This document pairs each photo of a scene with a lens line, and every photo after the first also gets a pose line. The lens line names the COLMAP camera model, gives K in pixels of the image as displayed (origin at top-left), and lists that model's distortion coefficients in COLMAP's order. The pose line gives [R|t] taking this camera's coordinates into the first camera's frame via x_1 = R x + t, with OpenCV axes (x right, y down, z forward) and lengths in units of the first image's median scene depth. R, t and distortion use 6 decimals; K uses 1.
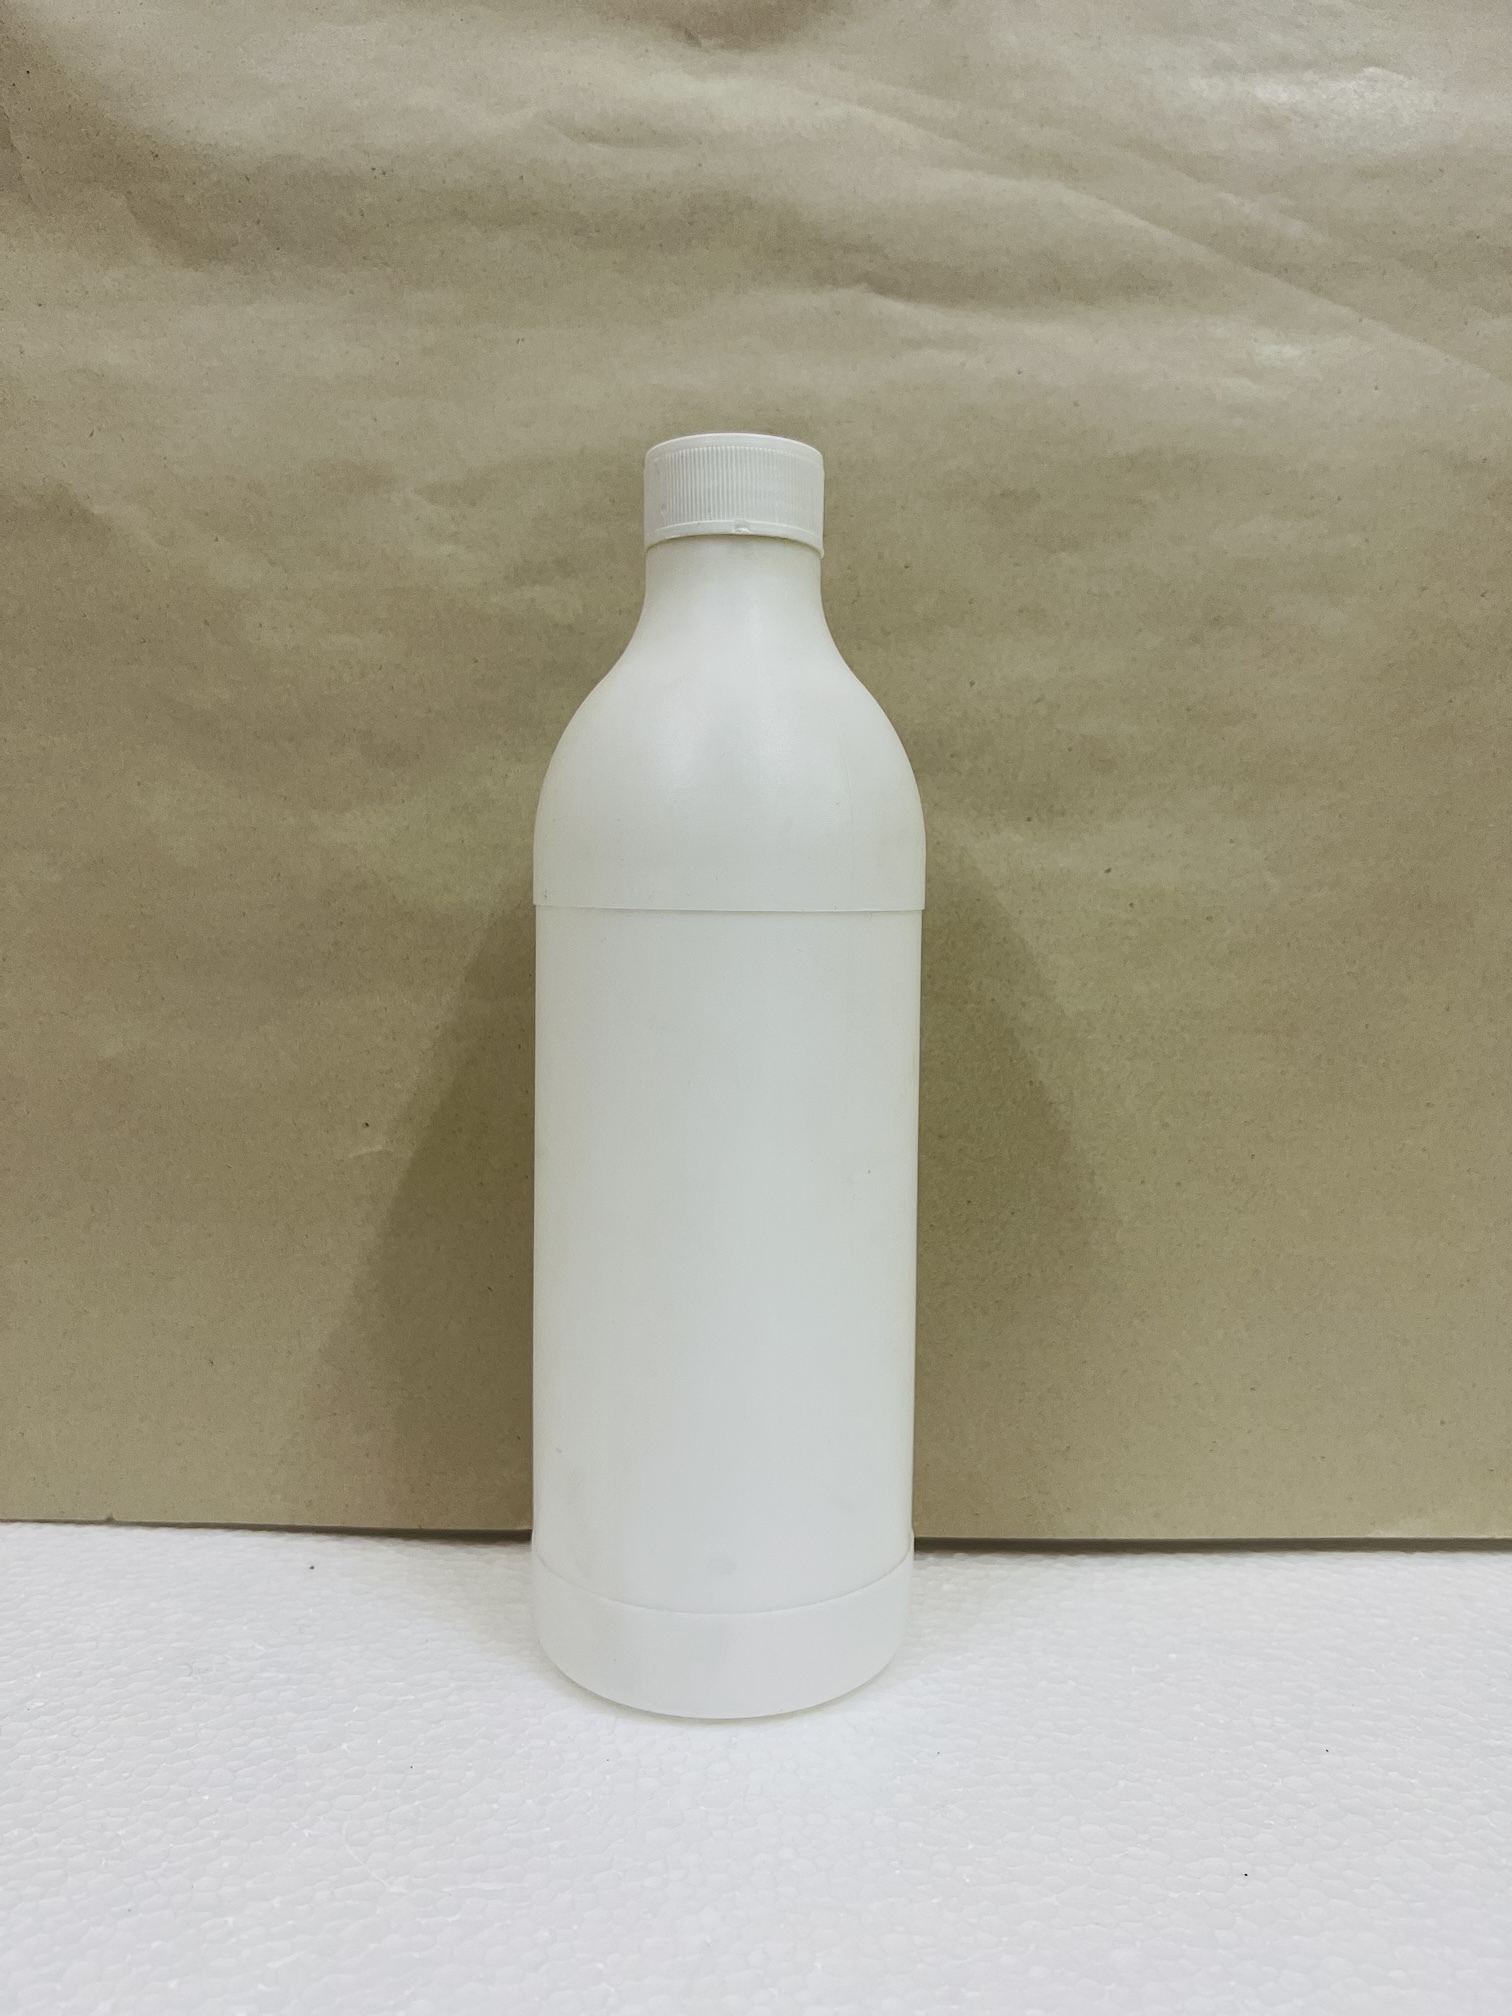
lens RADIAL K [[1515.3, 0, 753.1], [0, 1515.3, 1009.3], [0, 0, 1]] dist [0.014118, -0.031252]
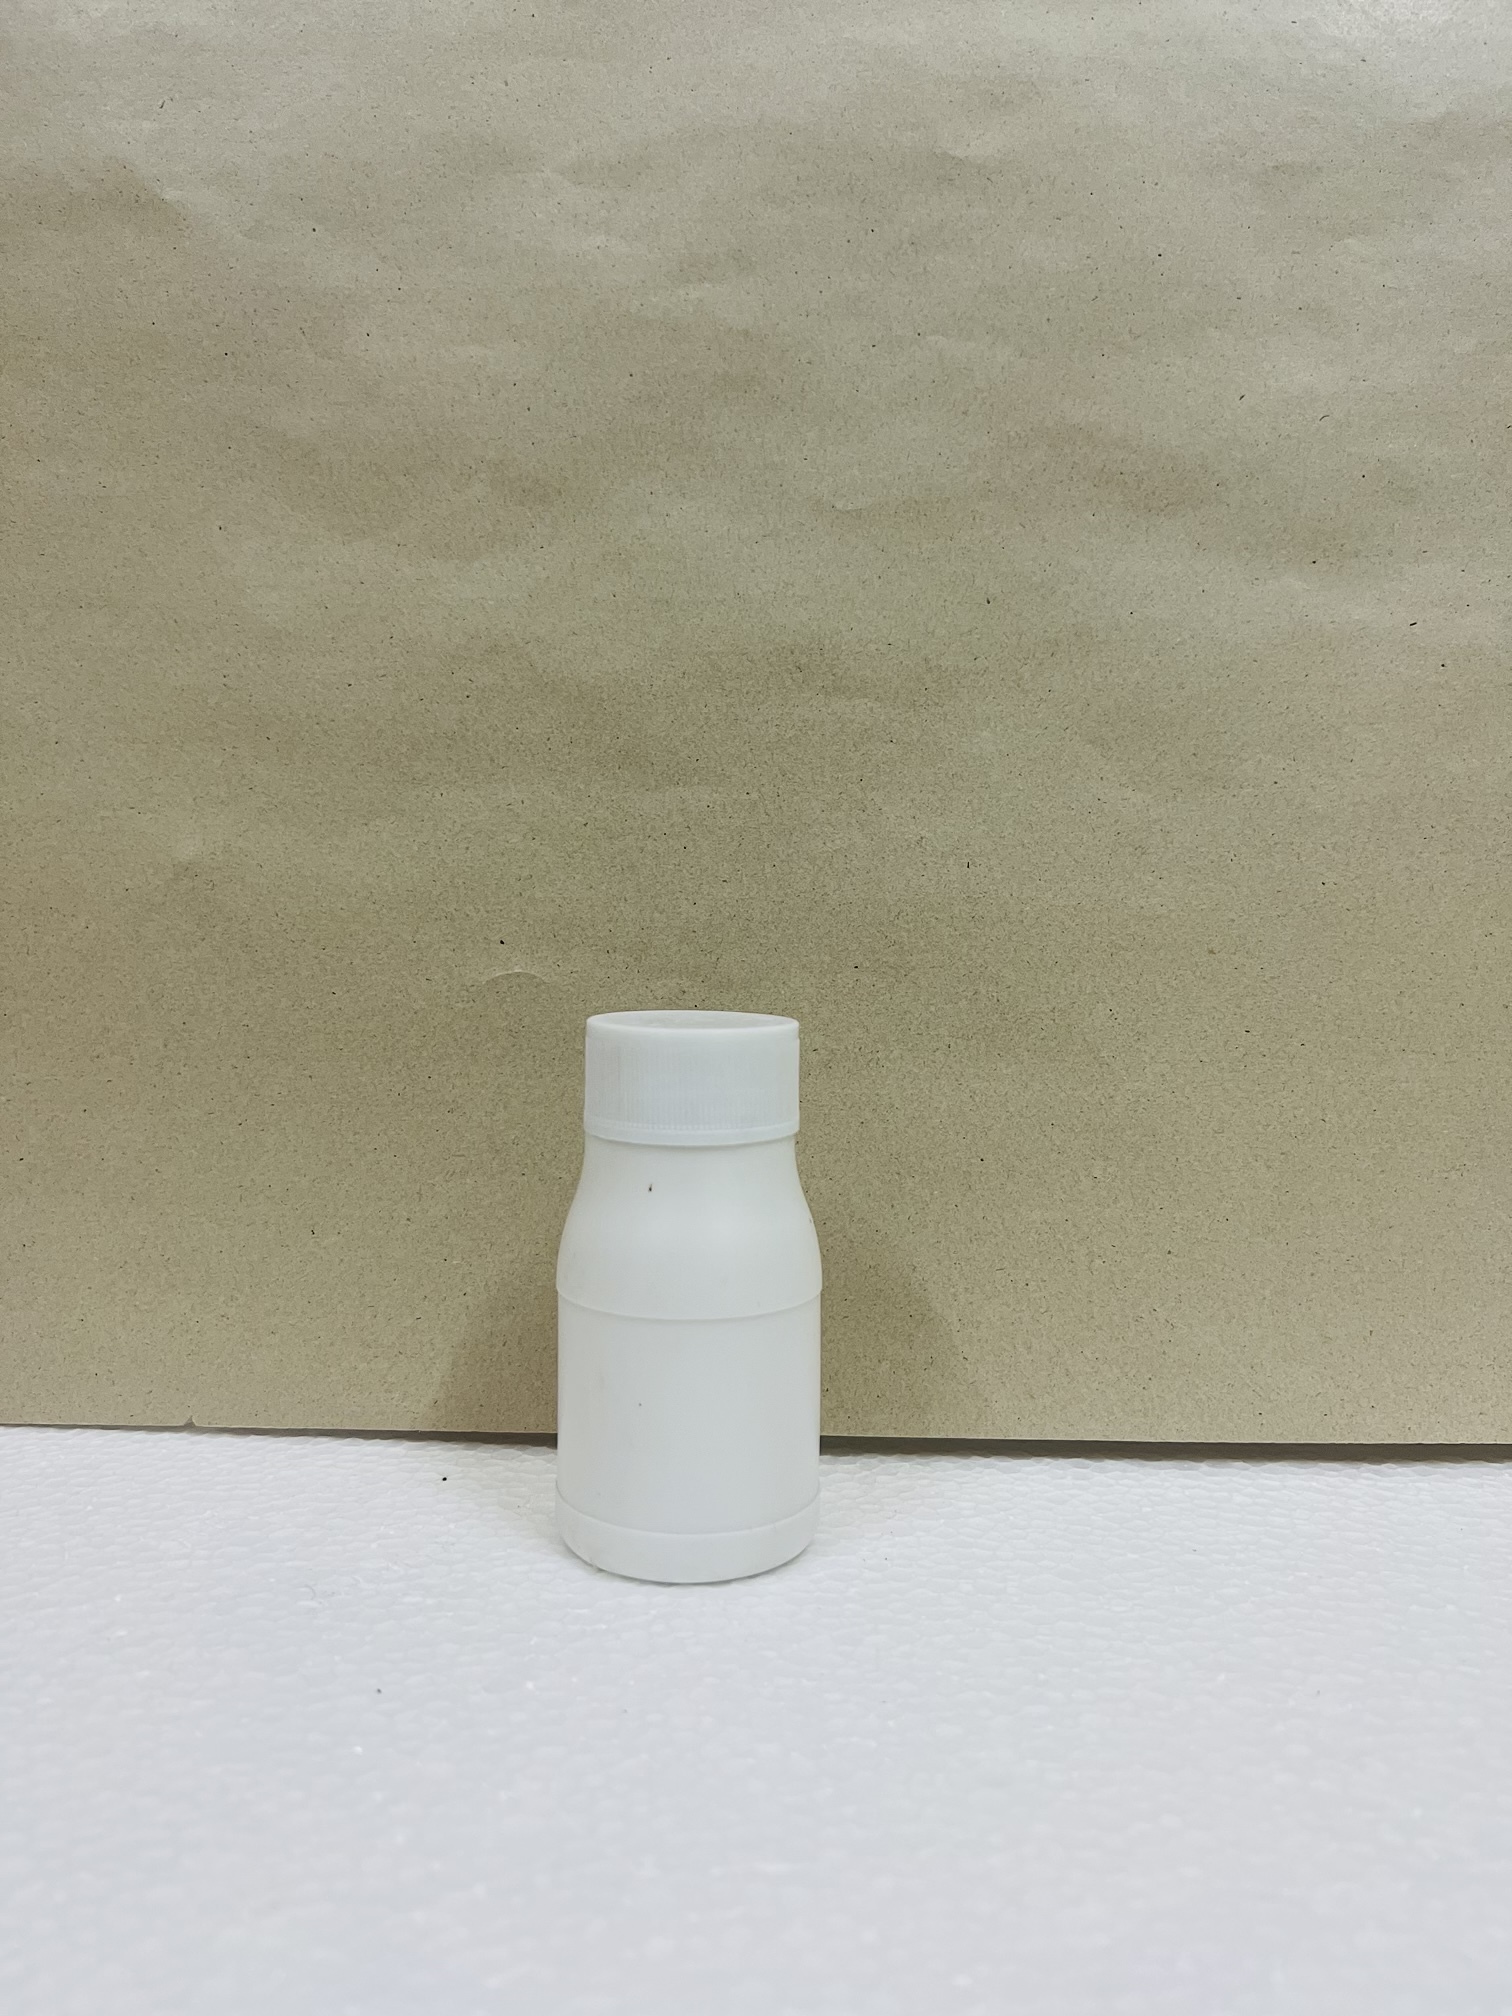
lens RADIAL K [[1515.3, 0, 753.1], [0, 1515.3, 1005.8], [0, 0, 1]] dist [0.014118, -0.031252]
pose [[0.999979, -0.003252, -0.005524, -0.114423], [0.003254, 0.999995, 0.000256, 0.110689], [0.005523, -0.000274, 0.999985, 0.183727]]
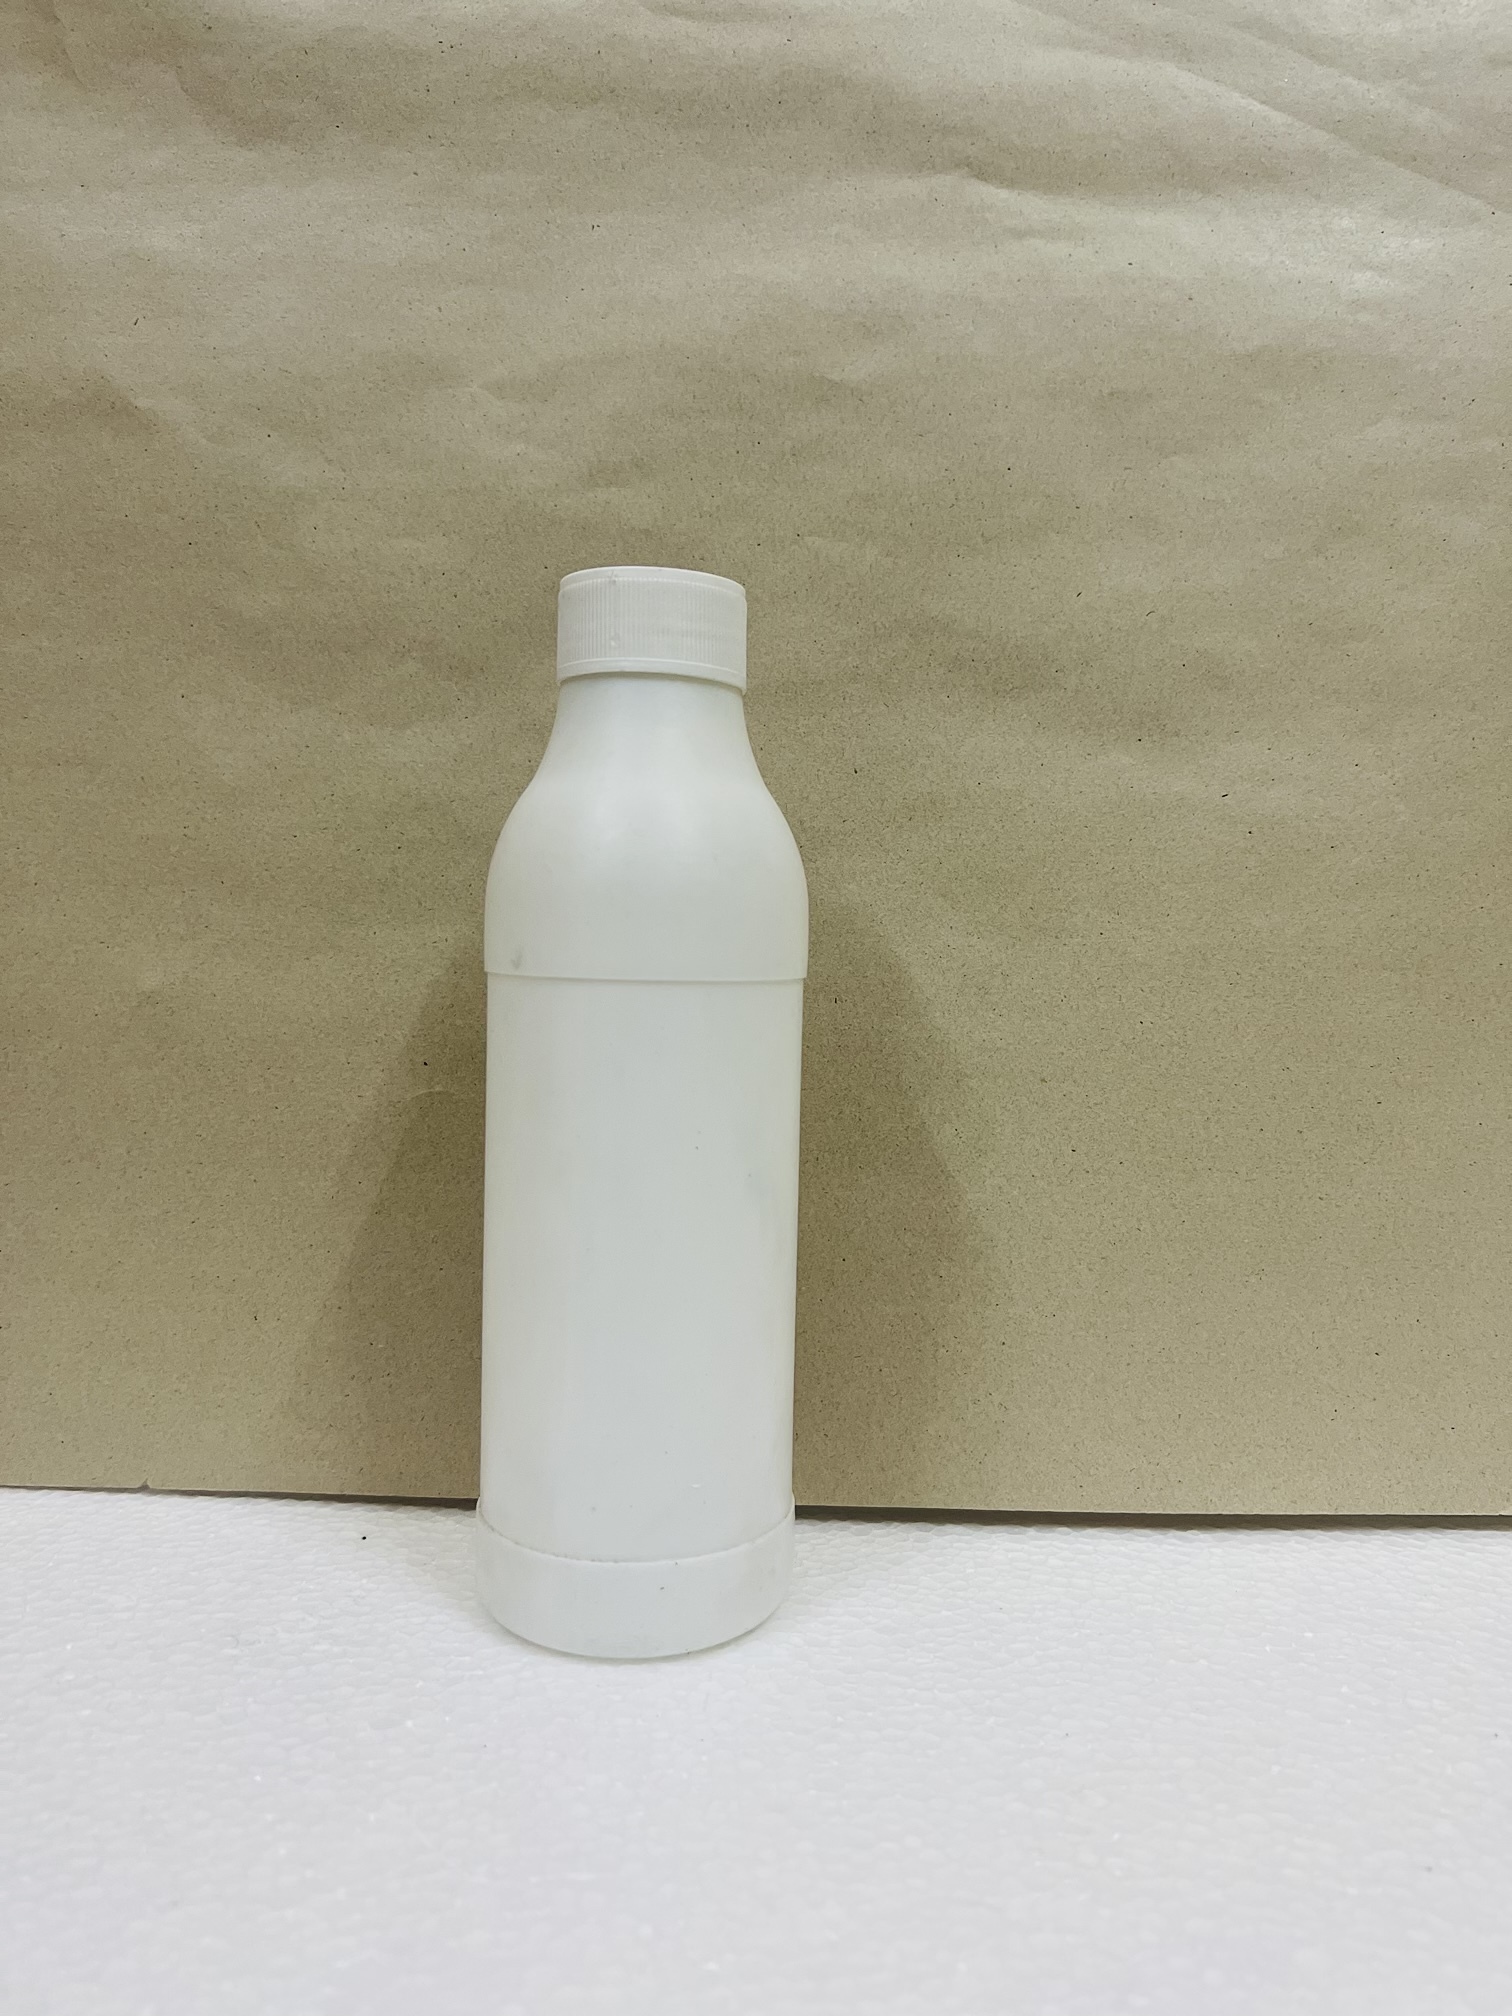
lens RADIAL K [[1515.3, 0, 775.3], [0, 1515.3, 1013.2], [0, 0, 1]] dist [0.014118, -0.031252]
pose [[0.999974, 0.006936, 0.001984, -0.042200], [-0.006921, 0.999949, -0.007383, 0.050627], [-0.002035, 0.007369, 0.999971, 0.069754]]
